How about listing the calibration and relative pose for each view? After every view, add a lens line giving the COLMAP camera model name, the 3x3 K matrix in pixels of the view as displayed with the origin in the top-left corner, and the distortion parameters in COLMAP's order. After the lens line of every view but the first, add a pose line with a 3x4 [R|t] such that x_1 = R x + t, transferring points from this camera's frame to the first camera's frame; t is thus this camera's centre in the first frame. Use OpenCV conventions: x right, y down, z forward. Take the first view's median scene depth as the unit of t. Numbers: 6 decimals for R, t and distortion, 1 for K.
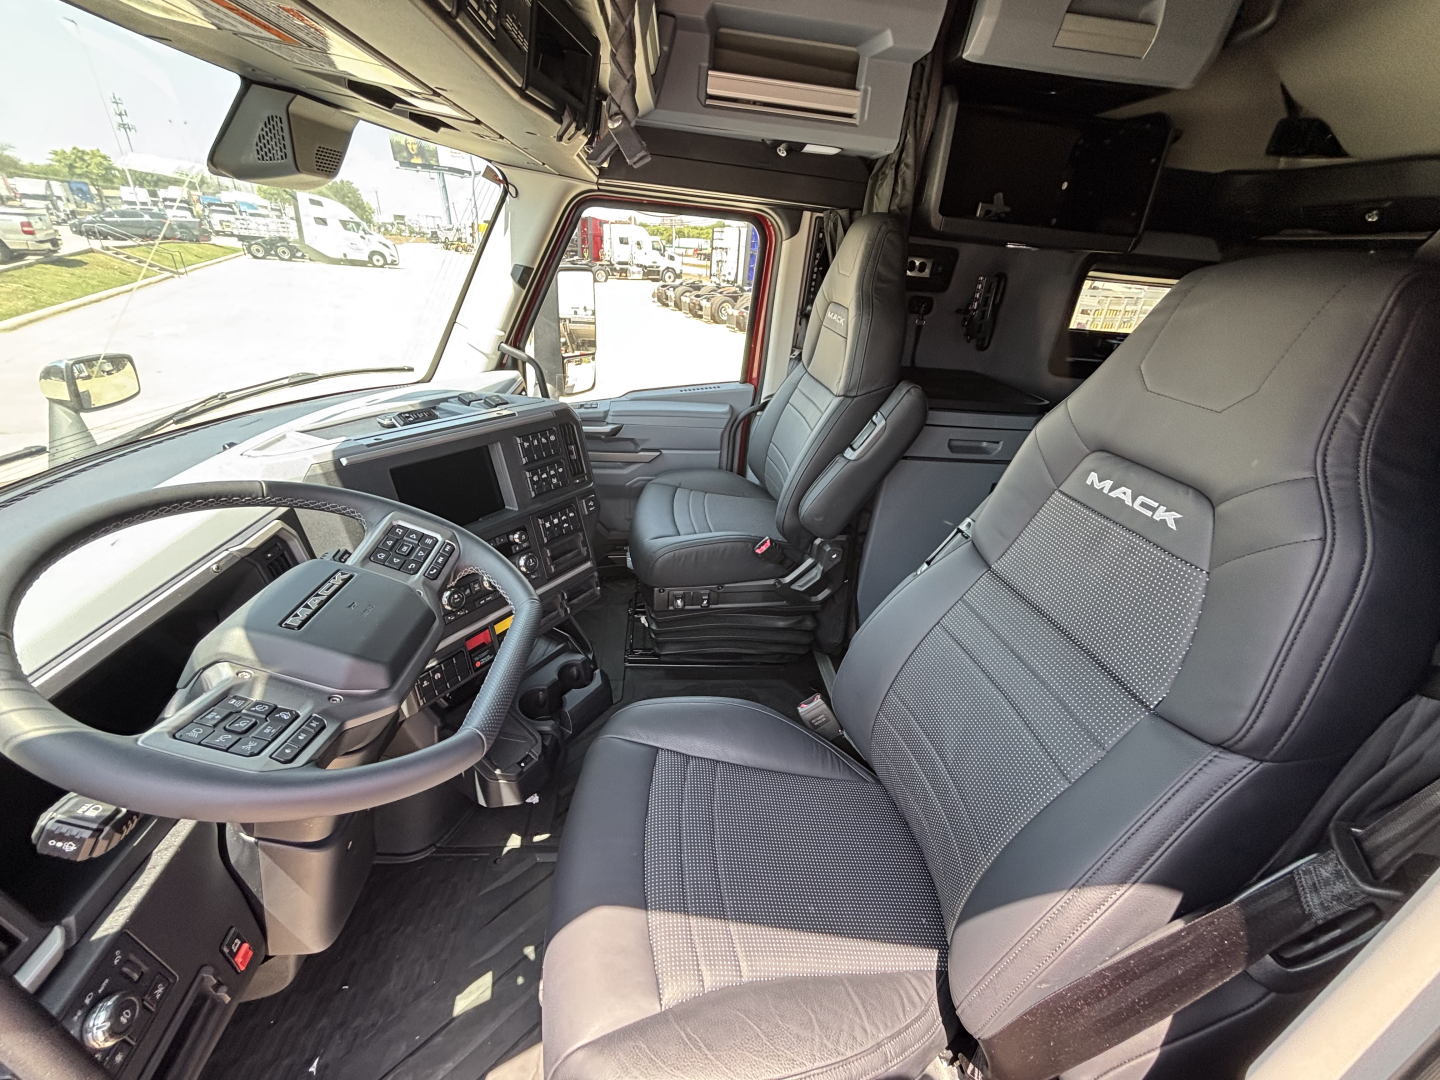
lens RADIAL K [[571.4, 0, 720.0], [0, 571.4, 540.0], [0, 0, 1]] dist [-0.001274, -0.000232]
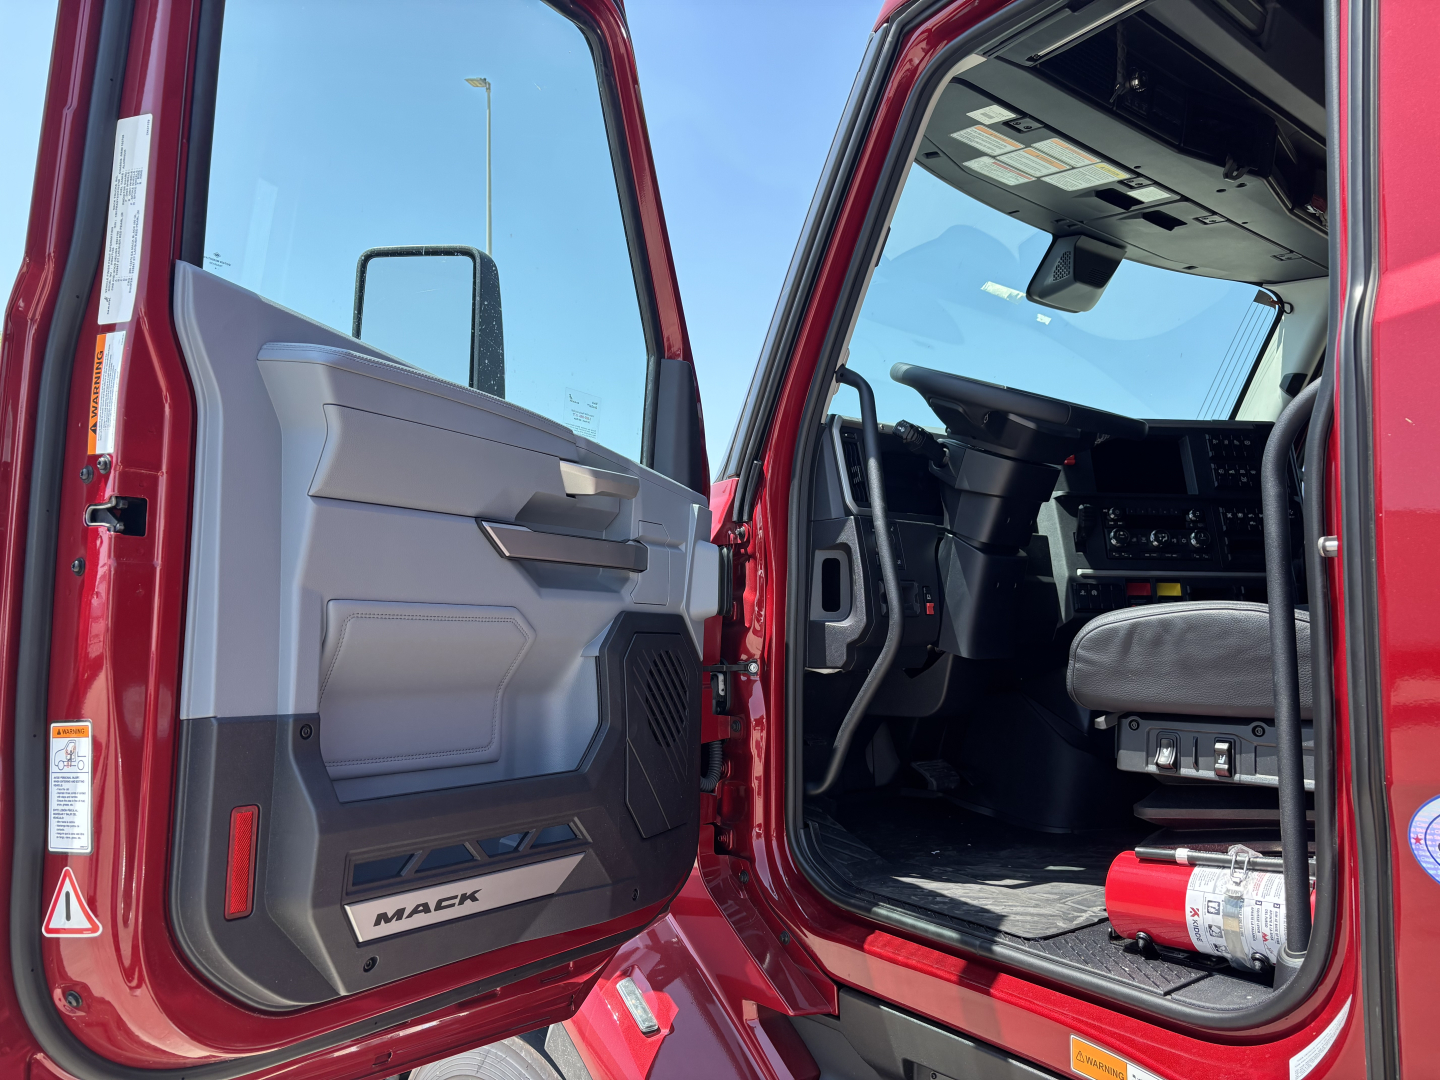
lens RADIAL K [[1025.8, 0, 720.0], [0, 1025.8, 540.0], [0, 0, 1]] dist [-0.003490, -0.001221]
pose [[0.565778, -0.122432, -0.815417, 0.783299], [-0.326801, 0.874634, -0.358075, 1.136842], [0.757031, 0.469070, 0.454838, -0.563995]]
